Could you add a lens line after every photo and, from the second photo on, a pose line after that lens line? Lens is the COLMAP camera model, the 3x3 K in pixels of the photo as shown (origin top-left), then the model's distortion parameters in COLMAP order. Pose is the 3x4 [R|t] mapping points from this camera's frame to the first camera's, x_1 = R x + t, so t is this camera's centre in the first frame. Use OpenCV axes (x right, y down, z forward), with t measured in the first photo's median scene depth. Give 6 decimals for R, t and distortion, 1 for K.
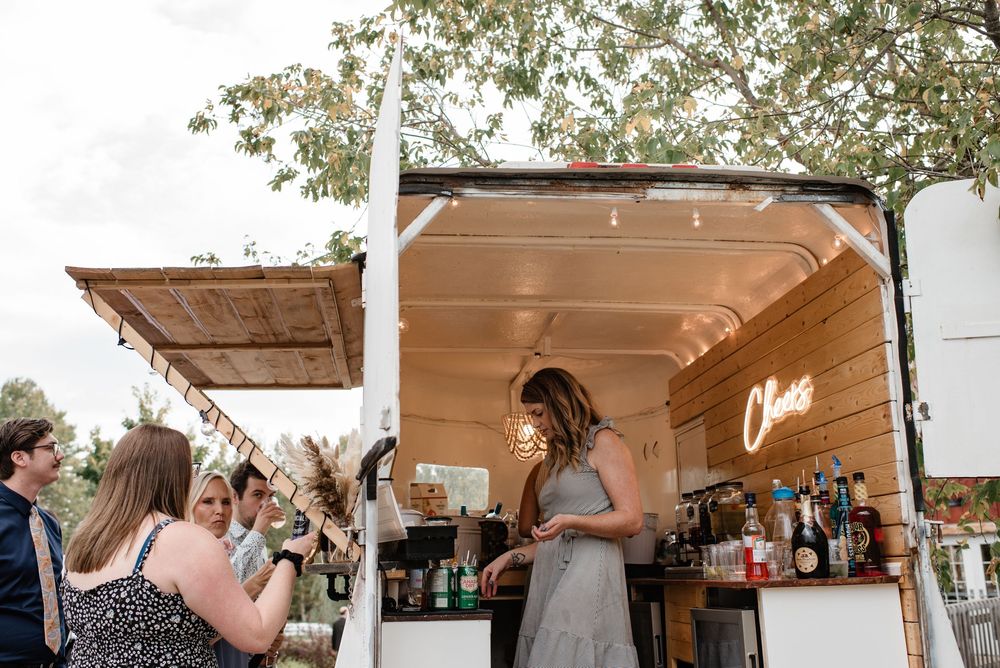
lens RADIAL K [[983.5, 0, 502.9], [0, 983.5, 336.7], [0, 0, 1]] dist [-0.013341, 0.008156]
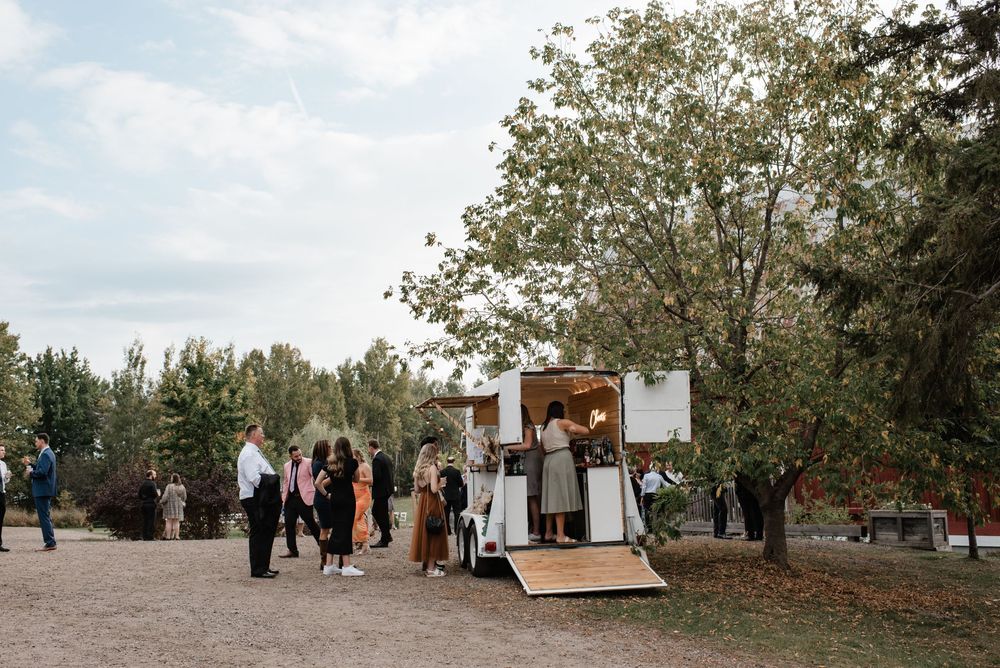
lens RADIAL K [[983.5, 0, 502.9], [0, 983.5, 336.7], [0, 0, 1]] dist [-0.013341, 0.008156]
pose [[0.994728, -0.001615, 0.102539, -0.551726], [-0.009338, 0.994295, 0.106254, -0.772670], [-0.102126, -0.106651, 0.989038, -3.175036]]
